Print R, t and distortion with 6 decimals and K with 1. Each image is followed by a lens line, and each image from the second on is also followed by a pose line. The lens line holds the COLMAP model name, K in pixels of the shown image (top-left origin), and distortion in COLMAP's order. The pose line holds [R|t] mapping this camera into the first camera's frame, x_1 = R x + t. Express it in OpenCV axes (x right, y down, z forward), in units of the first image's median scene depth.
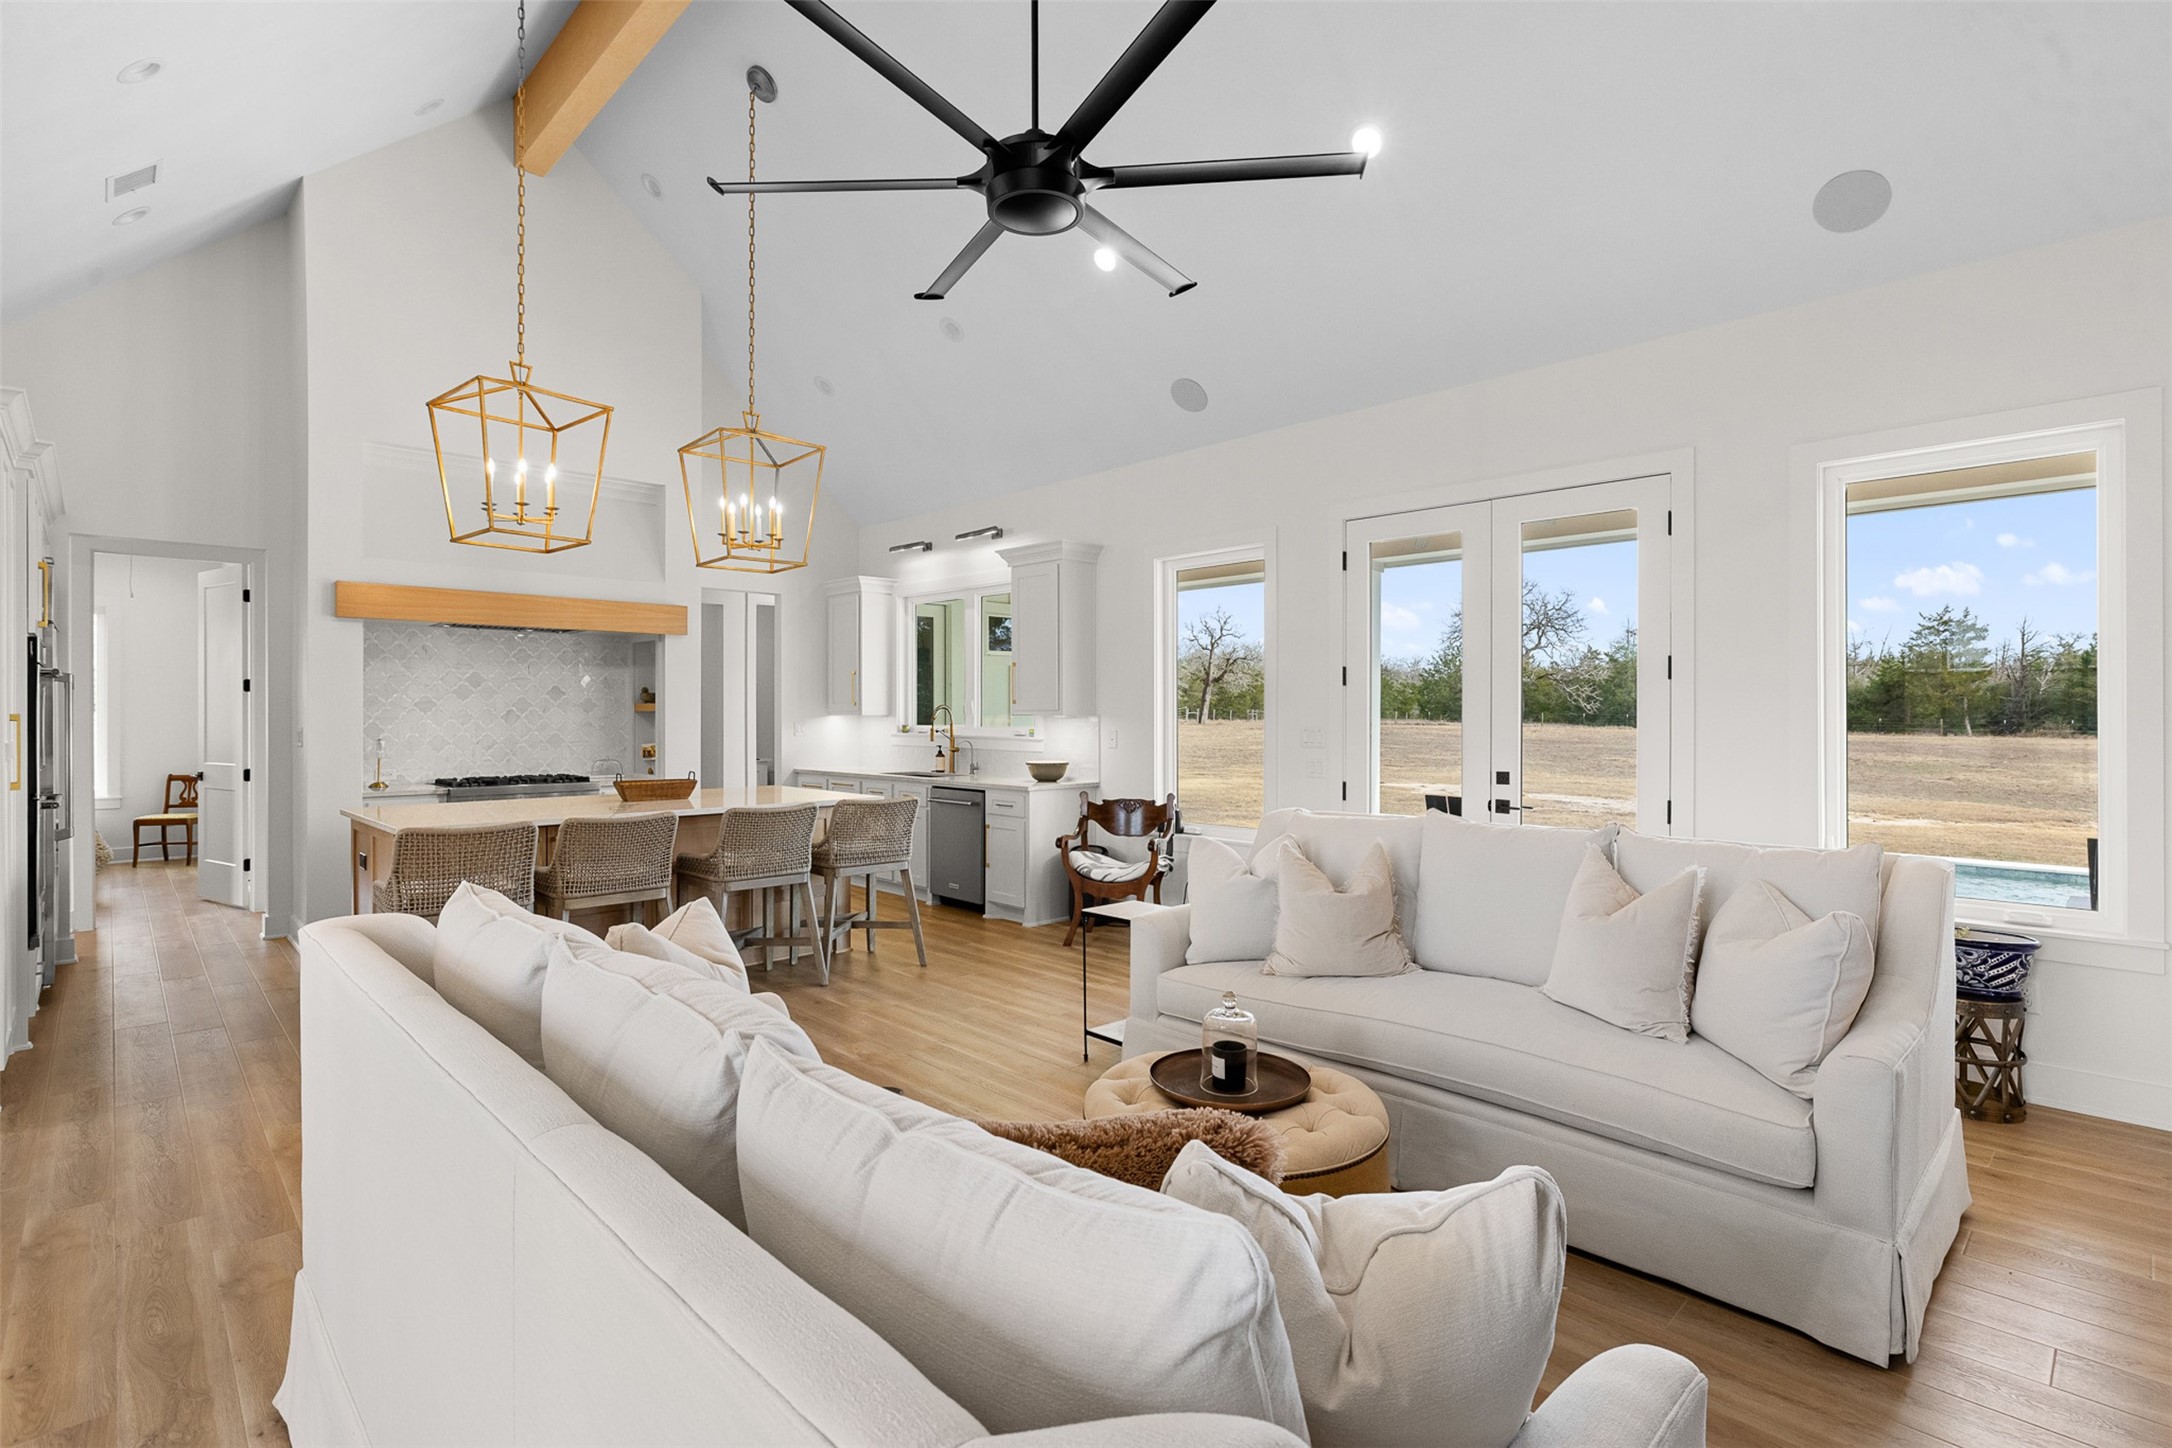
lens RADIAL K [[1029.7, 0, 1074.9], [0, 1029.7, 712.2], [0, 0, 1]] dist [-0.000645, 0.000302]
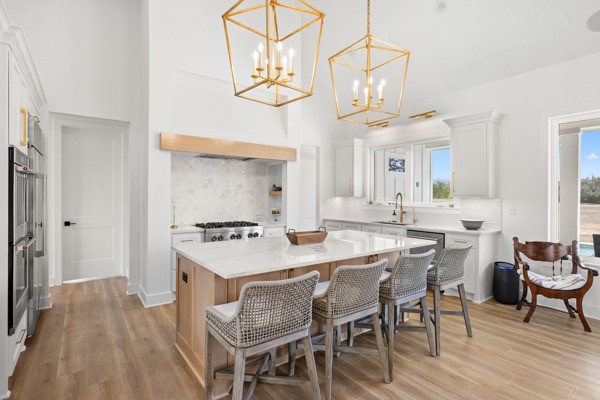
lens RADIAL K [[306.2, 0, 300.0], [0, 306.2, 197.6], [0, 0, 1]] dist [-0.001890, 0.002181]
pose [[0.991628, 0.007295, -0.128919, -0.293984], [-0.006667, 0.999964, 0.005300, 0.001779], [0.128953, -0.004396, 0.991641, 0.343957]]
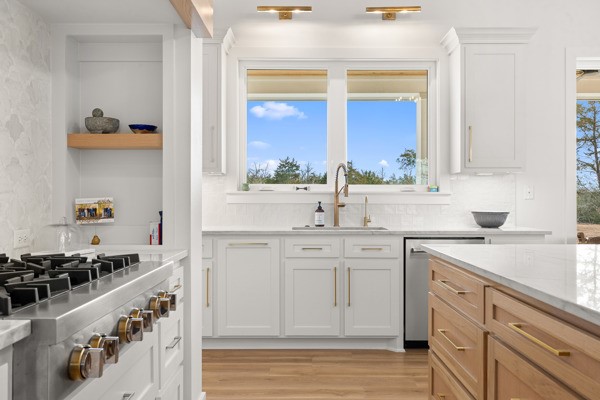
lens RADIAL K [[491.8, 0, 304.5], [0, 491.8, 200.7], [0, 0, 1]] dist [0.003157, 0.000696]
pose [[0.700064, -0.003499, 0.714072, -0.595026], [-0.002050, 0.999974, 0.006910, 0.032743], [-0.714078, -0.006302, 0.700038, 0.759268]]
